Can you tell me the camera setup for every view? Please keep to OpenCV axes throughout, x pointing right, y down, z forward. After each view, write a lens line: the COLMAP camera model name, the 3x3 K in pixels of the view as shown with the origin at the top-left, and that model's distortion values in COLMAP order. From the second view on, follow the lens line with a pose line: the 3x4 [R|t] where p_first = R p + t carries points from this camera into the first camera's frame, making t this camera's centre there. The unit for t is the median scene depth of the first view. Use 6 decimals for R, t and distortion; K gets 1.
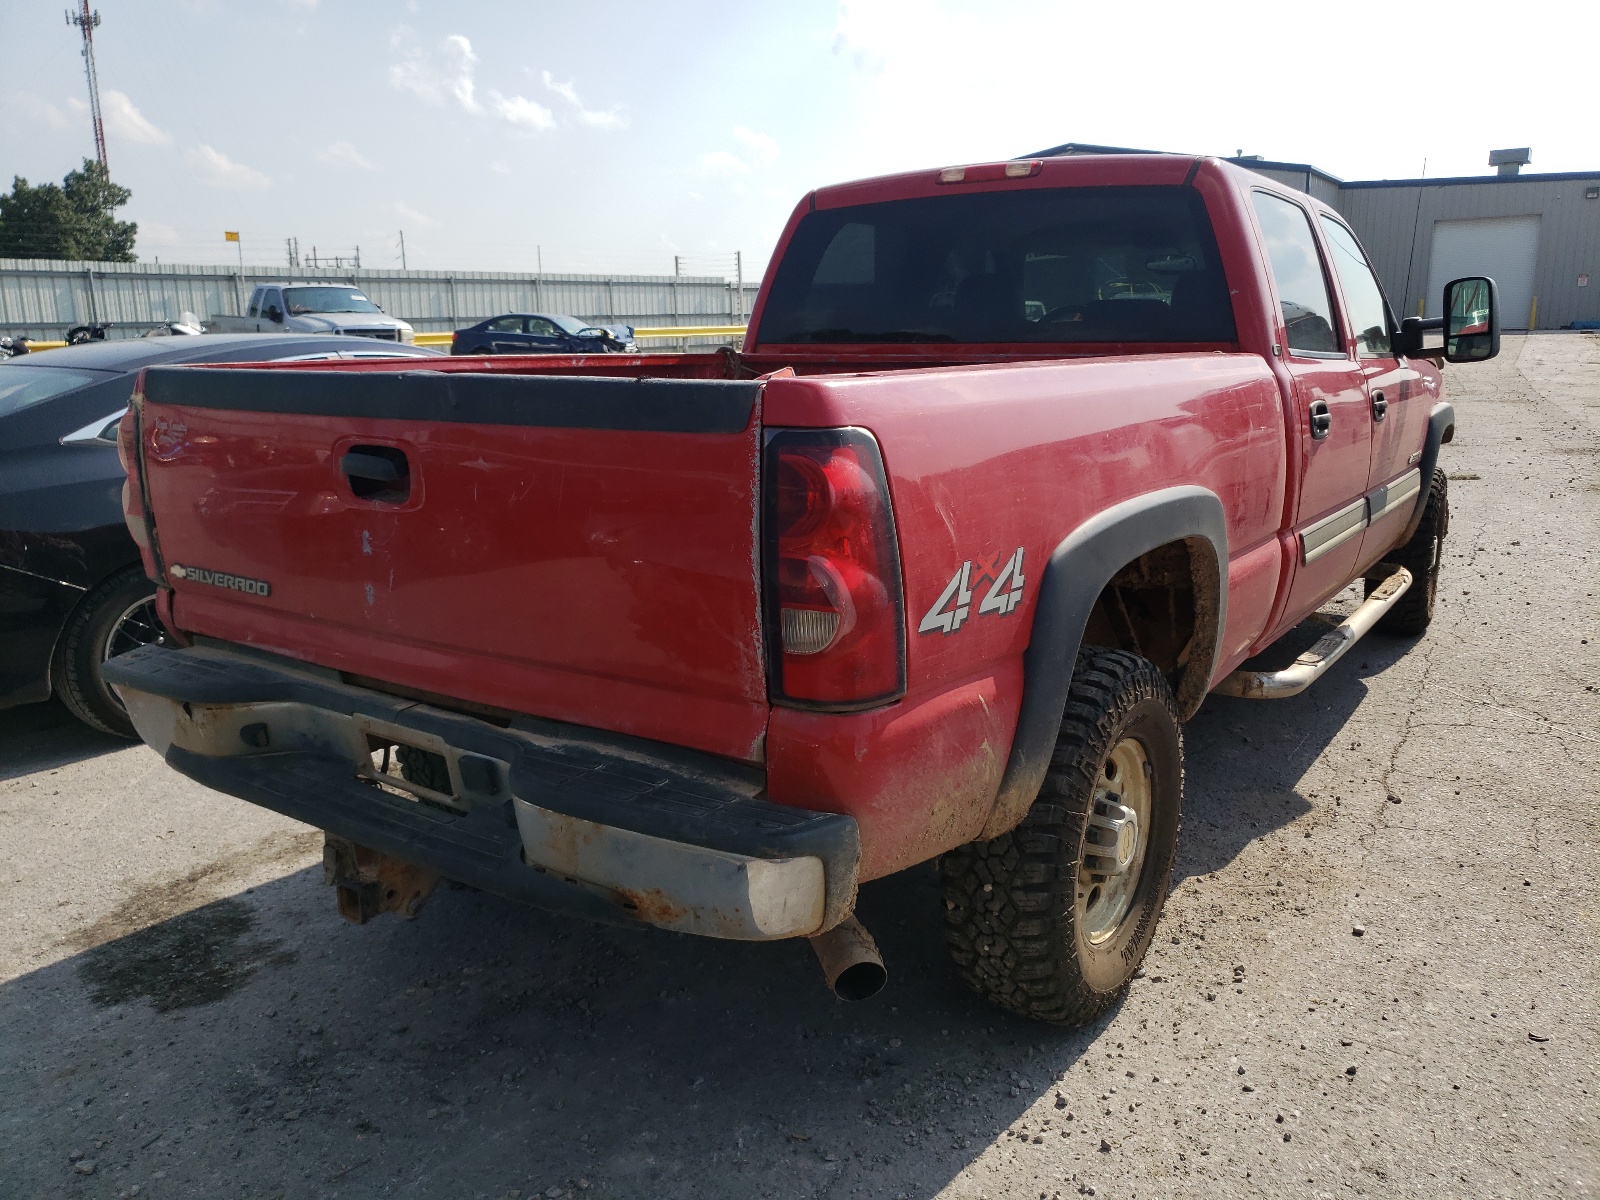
lens RADIAL K [[1267.1, 0, 804.8], [0, 1267.1, 578.7], [0, 0, 1]] dist [0.010733, -0.002890]
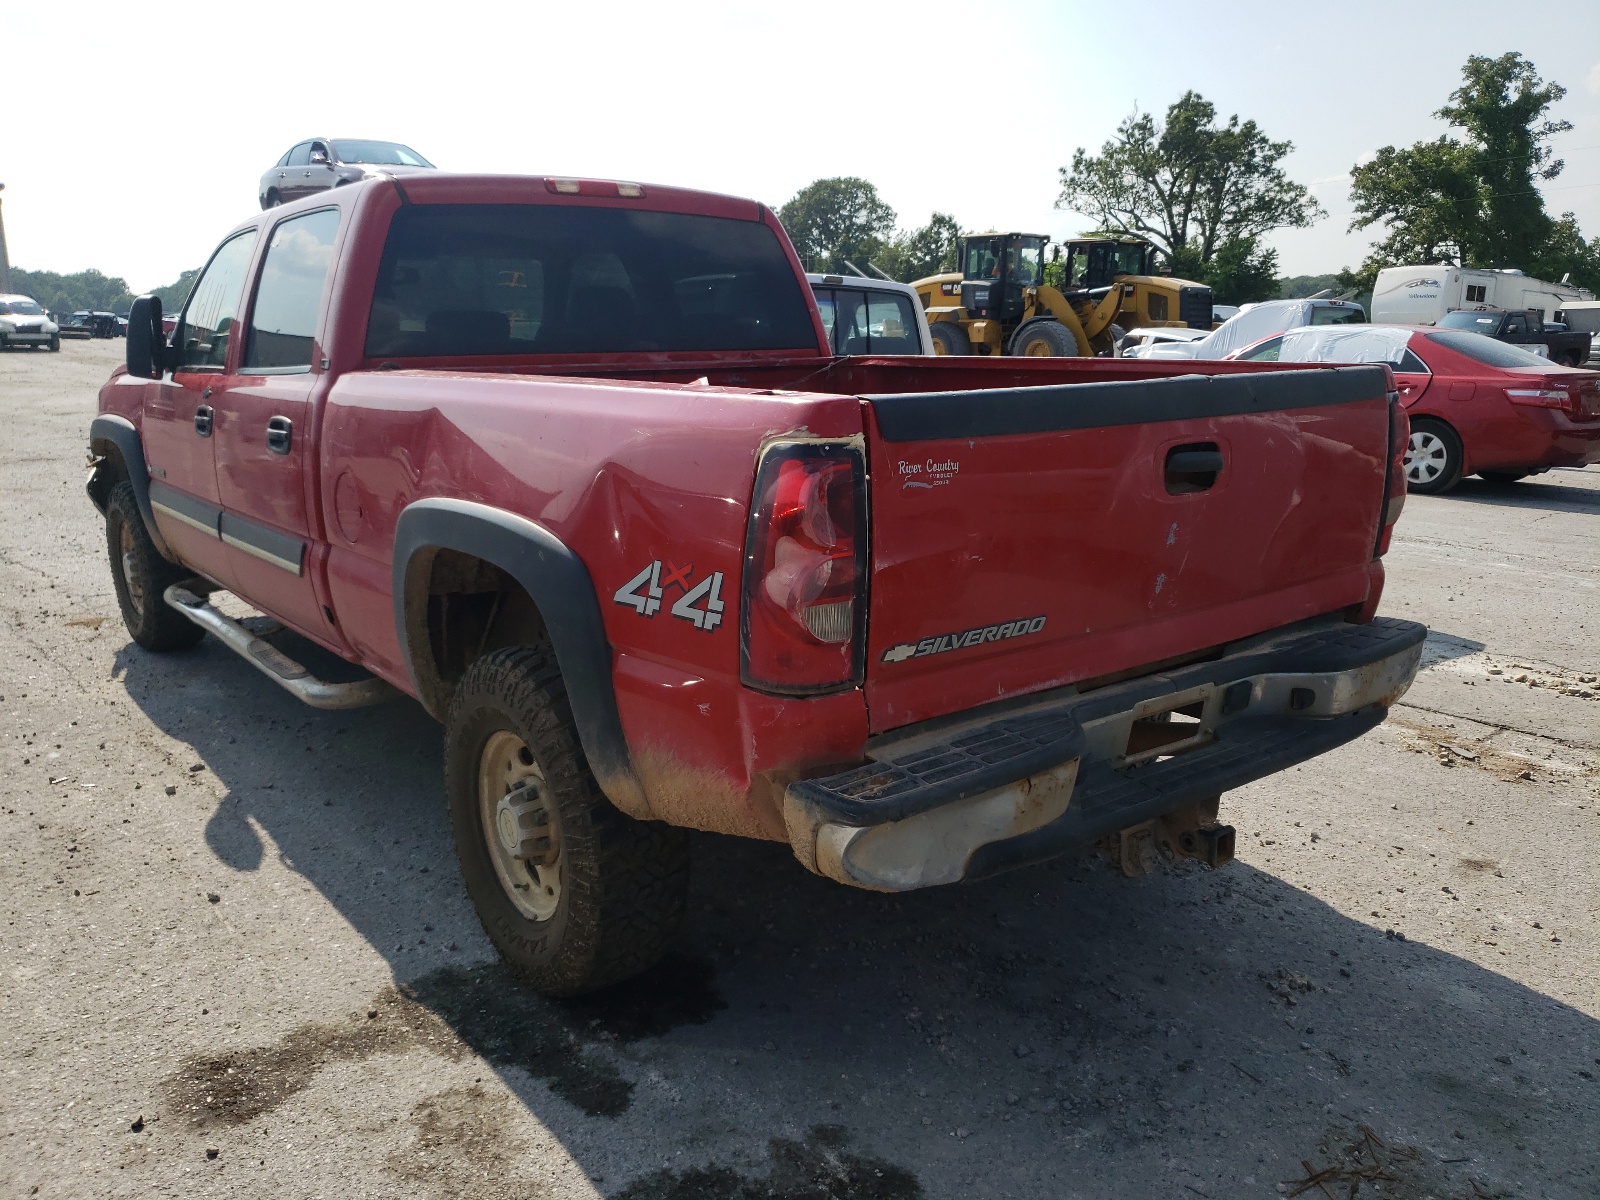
lens RADIAL K [[1318.6, 0, 800.0], [0, 1318.6, 600.0], [0, 0, 1]] dist [0.007169, -0.000273]
pose [[0.261918, -0.191266, 0.945947, -1.243885], [0.190081, 0.971189, 0.143740, -0.162310], [-0.946186, 0.142158, 0.290728, 0.800957]]
